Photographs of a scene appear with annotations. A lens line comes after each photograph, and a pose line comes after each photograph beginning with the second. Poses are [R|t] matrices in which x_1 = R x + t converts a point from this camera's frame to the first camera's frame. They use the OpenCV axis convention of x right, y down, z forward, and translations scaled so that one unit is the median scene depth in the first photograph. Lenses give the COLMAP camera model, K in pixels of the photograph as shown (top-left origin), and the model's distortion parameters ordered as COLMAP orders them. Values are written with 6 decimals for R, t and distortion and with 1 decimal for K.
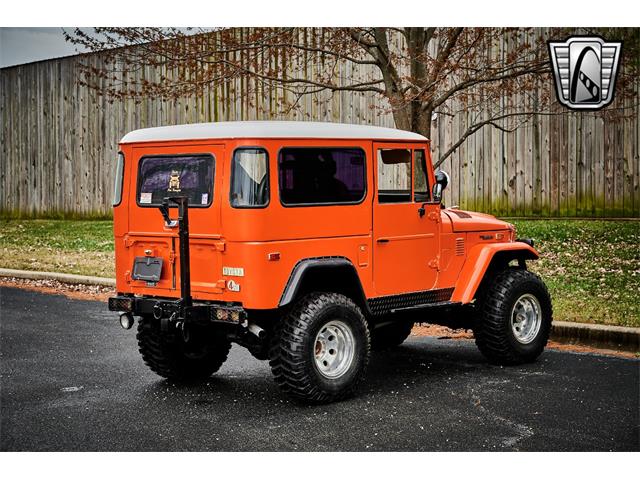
lens RADIAL K [[1341.6, 0, 321.0], [0, 1341.6, 254.6], [0, 0, 1]] dist [0.029948, -0.193025]
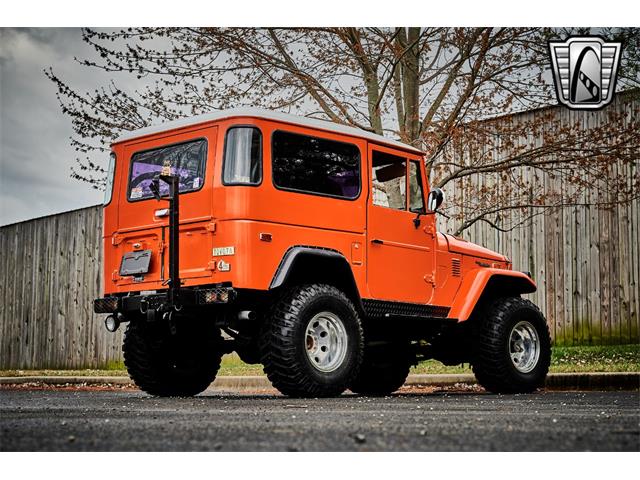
lens RADIAL K [[1341.6, 0, 321.0], [0, 1341.6, 254.6], [0, 0, 1]] dist [0.029948, -0.193025]
pose [[0.999917, 0.012589, 0.002640, 0.002631], [-0.011988, 0.986469, -0.163509, 0.159729], [-0.004663, 0.163464, 0.986538, 0.035522]]
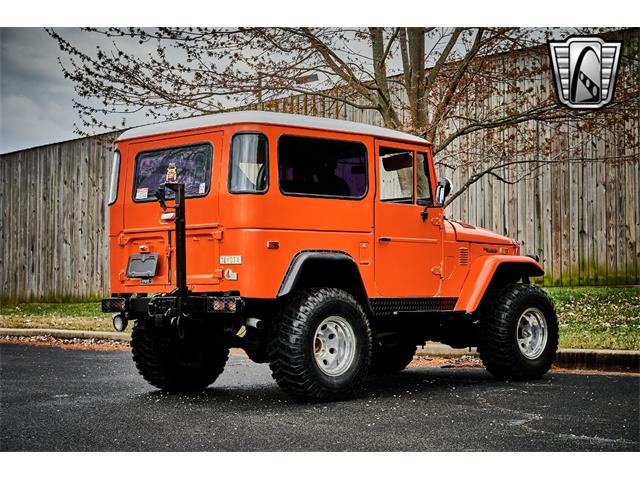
lens RADIAL K [[1341.6, 0, 321.0], [0, 1341.6, 254.6], [0, 0, 1]] dist [0.029948, -0.193025]
pose [[0.999993, 0.003823, 0.000403, -0.000487], [-0.003772, 0.996047, -0.088749, 0.087161], [-0.000740, 0.088746, 0.996054, 0.031042]]
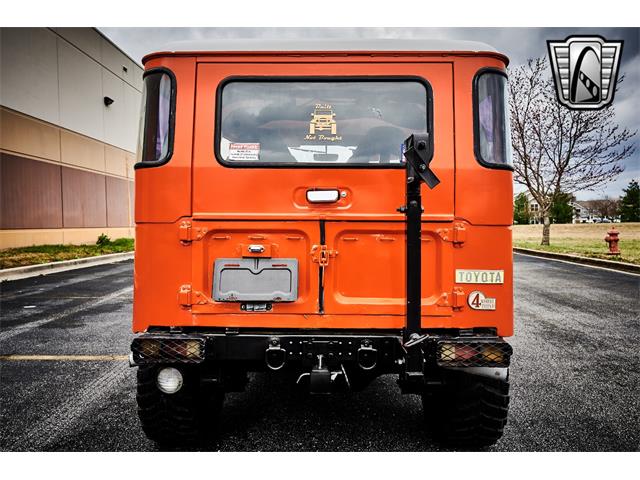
lens RADIAL K [[689.1, 0, 320.0], [0, 689.1, 240.0], [0, 0, 1]] dist [-0.065333, -0.005207]
pose [[0.720833, 0.007991, 0.693063, -0.299093], [0.024157, 0.999036, -0.036643, 0.005376], [-0.692688, 0.043156, 0.719945, 0.765348]]
